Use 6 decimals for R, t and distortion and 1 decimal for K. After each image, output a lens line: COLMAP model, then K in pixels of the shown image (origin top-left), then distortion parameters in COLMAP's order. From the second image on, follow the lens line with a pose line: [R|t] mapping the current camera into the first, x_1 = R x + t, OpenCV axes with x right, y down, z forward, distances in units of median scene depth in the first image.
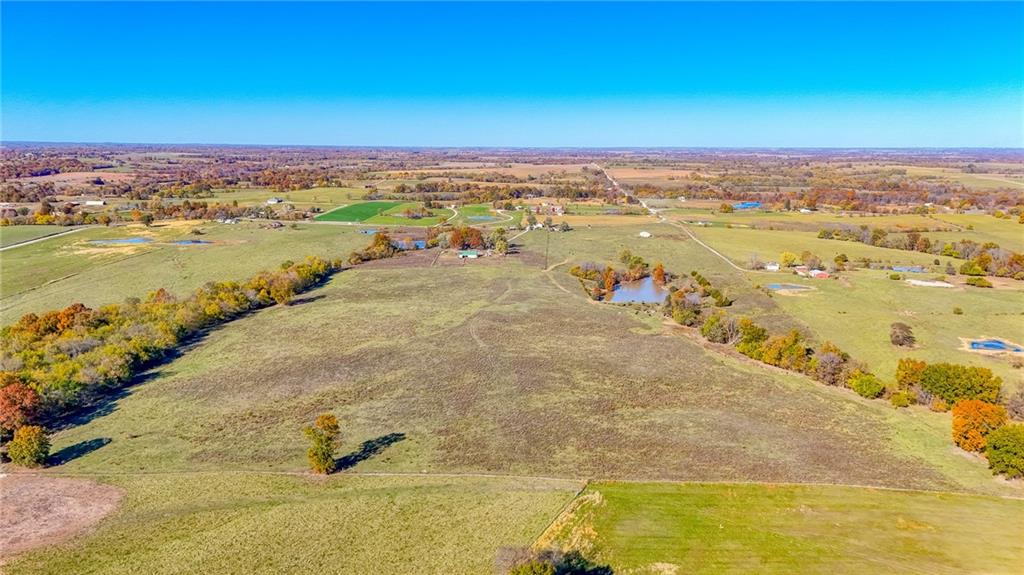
lens RADIAL K [[735.0, 0, 508.4], [0, 735.0, 286.0], [0, 0, 1]] dist [0.061853, -0.052862]
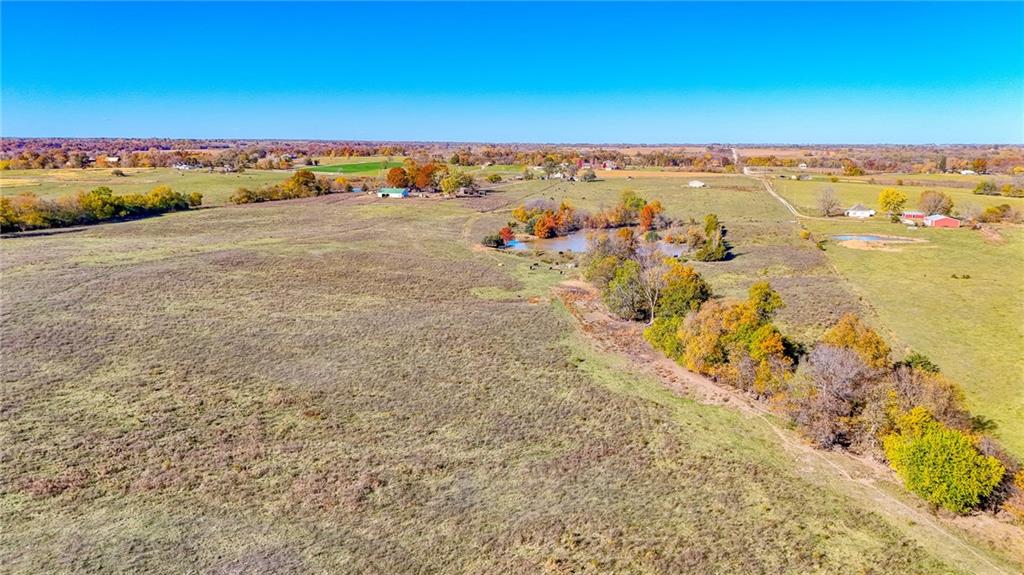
lens RADIAL K [[735.0, 0, 508.4], [0, 735.0, 286.0], [0, 0, 1]] dist [0.061853, -0.052862]
pose [[0.979510, 0.037897, -0.197796, 0.218845], [-0.037634, 0.999279, 0.005093, 0.041097], [0.197846, 0.002455, 0.980230, 0.402437]]
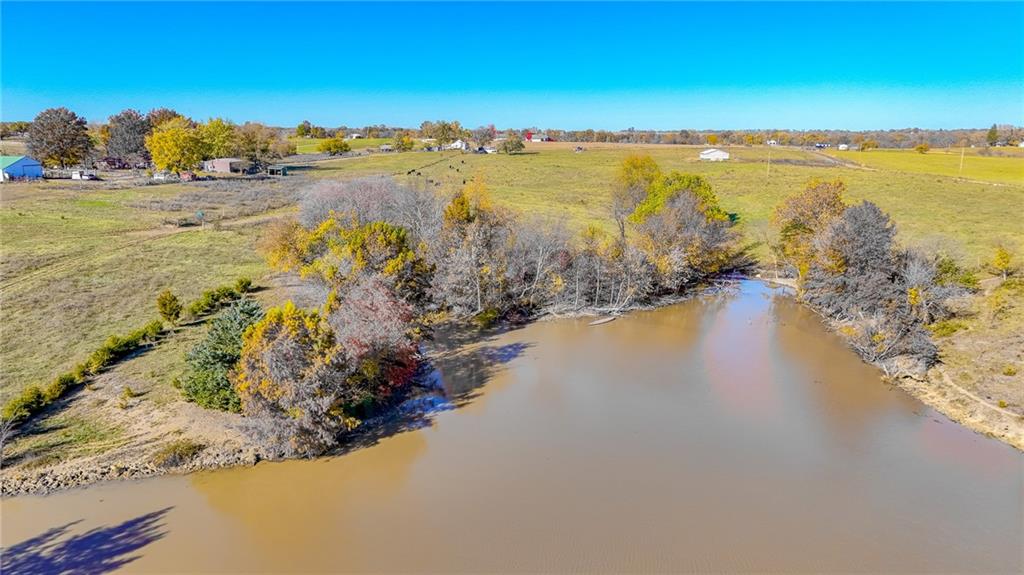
lens RADIAL K [[735.0, 0, 508.4], [0, 735.0, 286.0], [0, 0, 1]] dist [0.061853, -0.052862]
pose [[0.997041, 0.015362, -0.075324, 0.158037], [-0.014308, 0.999792, 0.014516, -0.012673], [0.075531, -0.013396, 0.997053, 0.889958]]
